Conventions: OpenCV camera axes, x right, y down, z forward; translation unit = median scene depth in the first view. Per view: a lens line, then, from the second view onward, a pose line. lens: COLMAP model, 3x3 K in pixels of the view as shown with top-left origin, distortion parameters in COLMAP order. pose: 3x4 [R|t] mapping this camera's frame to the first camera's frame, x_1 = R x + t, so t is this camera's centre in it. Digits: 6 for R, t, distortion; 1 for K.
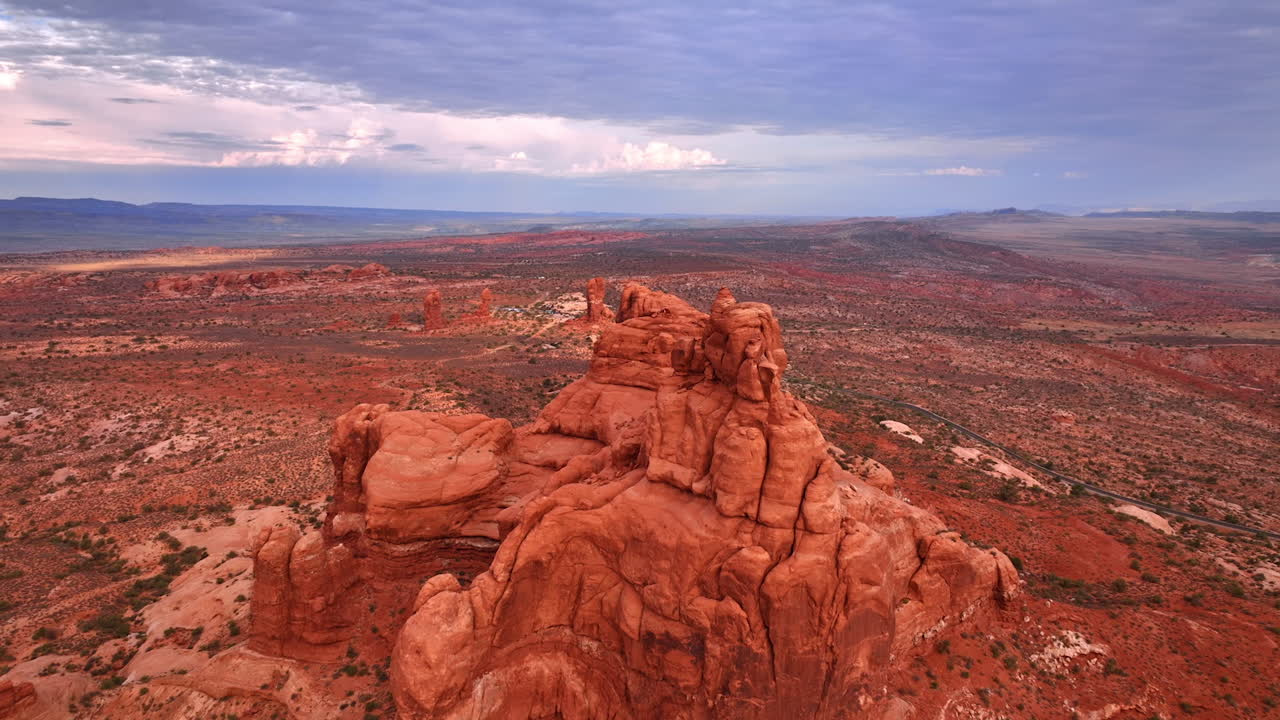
lens RADIAL K [[957.9, 0, 639.2], [0, 957.9, 354.3], [0, 0, 1]] dist [0.008727, -0.000410]
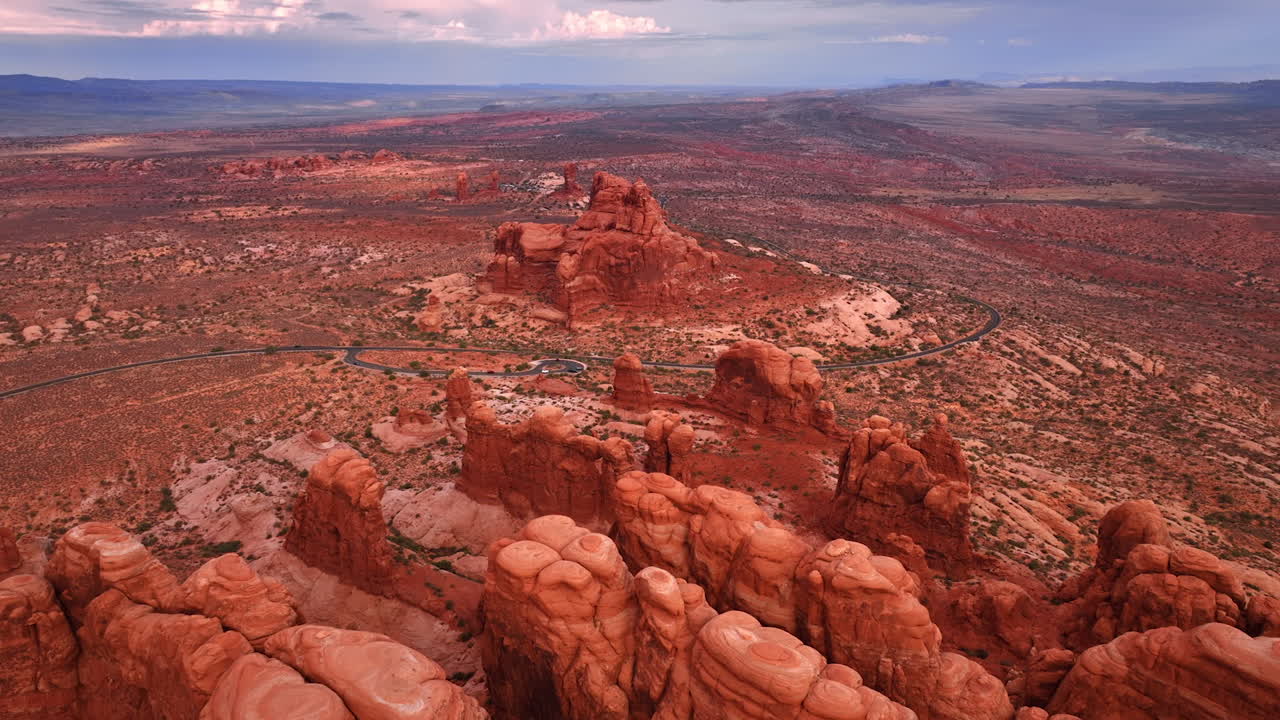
lens RADIAL K [[957.9, 0, 639.2], [0, 957.9, 354.3], [0, 0, 1]] dist [0.008727, -0.000410]
pose [[0.998530, -0.020831, 0.050032, -0.013151], [0.014200, 0.991489, 0.129414, 0.016932], [-0.052302, -0.128513, 0.990328, -0.379363]]
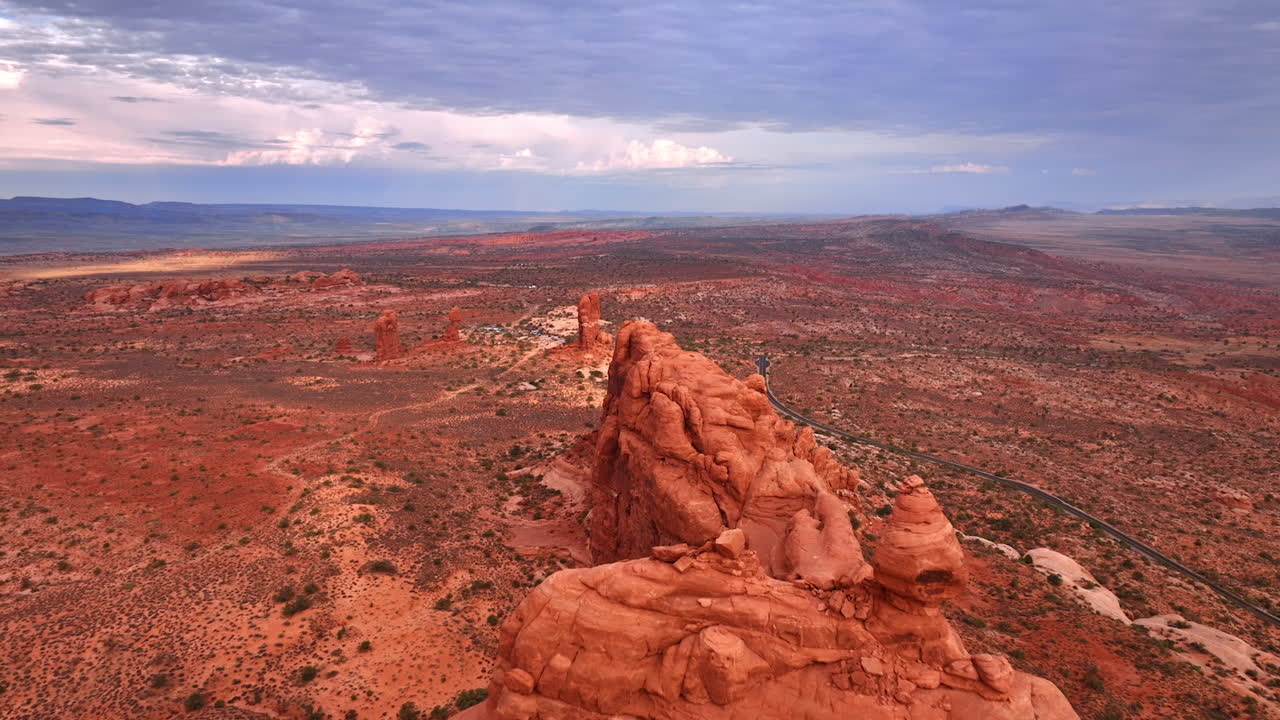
lens RADIAL K [[953.2, 0, 639.9], [0, 953.2, 379.8], [0, 0, 1]] dist [0.007212, -0.002896]
pose [[0.999985, -0.001495, -0.005333, 0.000896], [0.001647, 0.999588, 0.028666, -0.022194], [0.005288, -0.028674, 0.999575, 0.141406]]
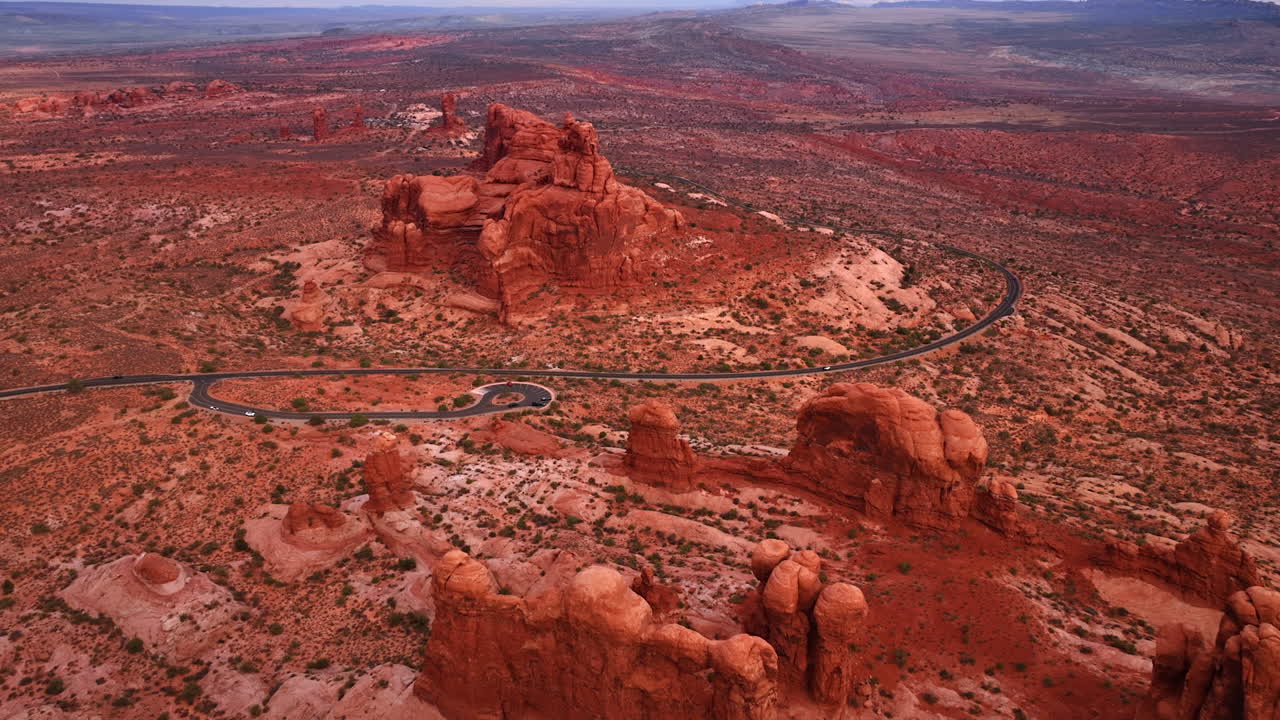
lens RADIAL K [[957.9, 0, 639.2], [0, 957.9, 354.3], [0, 0, 1]] dist [0.008727, -0.000410]
pose [[0.979884, -0.078636, 0.183422, -0.040930], [0.039869, 0.977704, 0.206170, 0.005322], [-0.195545, -0.194710, 0.961171, -0.258086]]
